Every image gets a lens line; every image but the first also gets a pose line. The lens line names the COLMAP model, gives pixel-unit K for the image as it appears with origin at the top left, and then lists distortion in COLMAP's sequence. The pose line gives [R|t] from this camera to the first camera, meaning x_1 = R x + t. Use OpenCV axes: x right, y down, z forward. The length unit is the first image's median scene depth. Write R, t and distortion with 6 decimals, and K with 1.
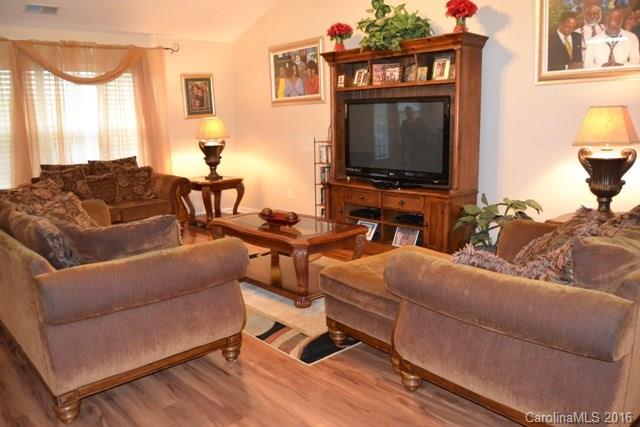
lens RADIAL K [[502.3, 0, 320.0], [0, 502.3, 213.5], [0, 0, 1]] dist [-0.075067, 0.005497]
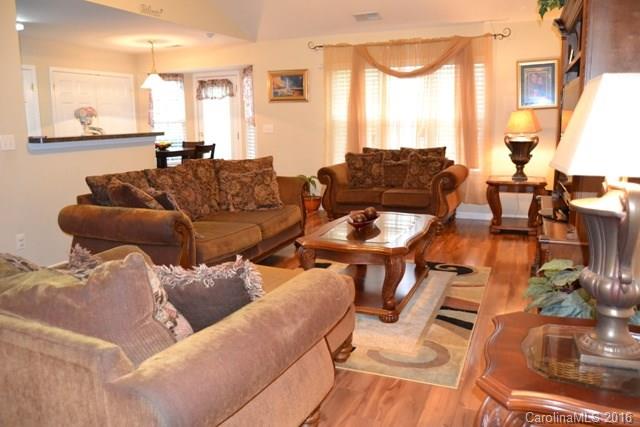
lens RADIAL K [[502.3, 0, 320.0], [0, 502.3, 213.5], [0, 0, 1]] dist [-0.075067, 0.005497]
pose [[0.431960, 0.177875, -0.884178, 0.460767], [-0.159090, 0.980014, 0.119432, -0.065535], [0.887750, 0.089074, 0.451625, 0.337890]]
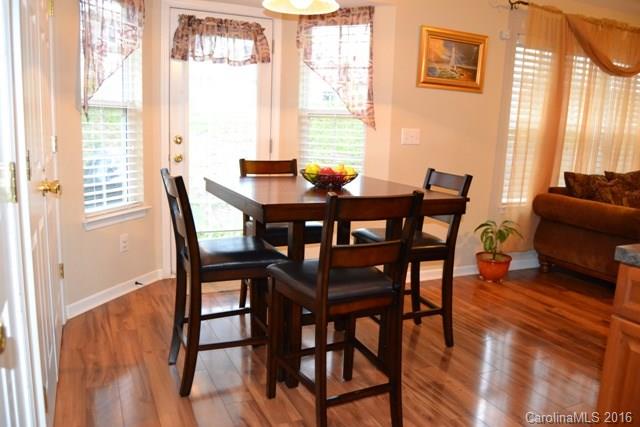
lens RADIAL K [[502.3, 0, 320.0], [0, 502.3, 213.5], [0, 0, 1]] dist [-0.075067, 0.005497]
pose [[0.953069, 0.110839, -0.281735, -0.660501], [-0.112008, 0.993635, 0.012005, 0.001815], [0.281273, 0.020115, 0.959417, 0.113884]]
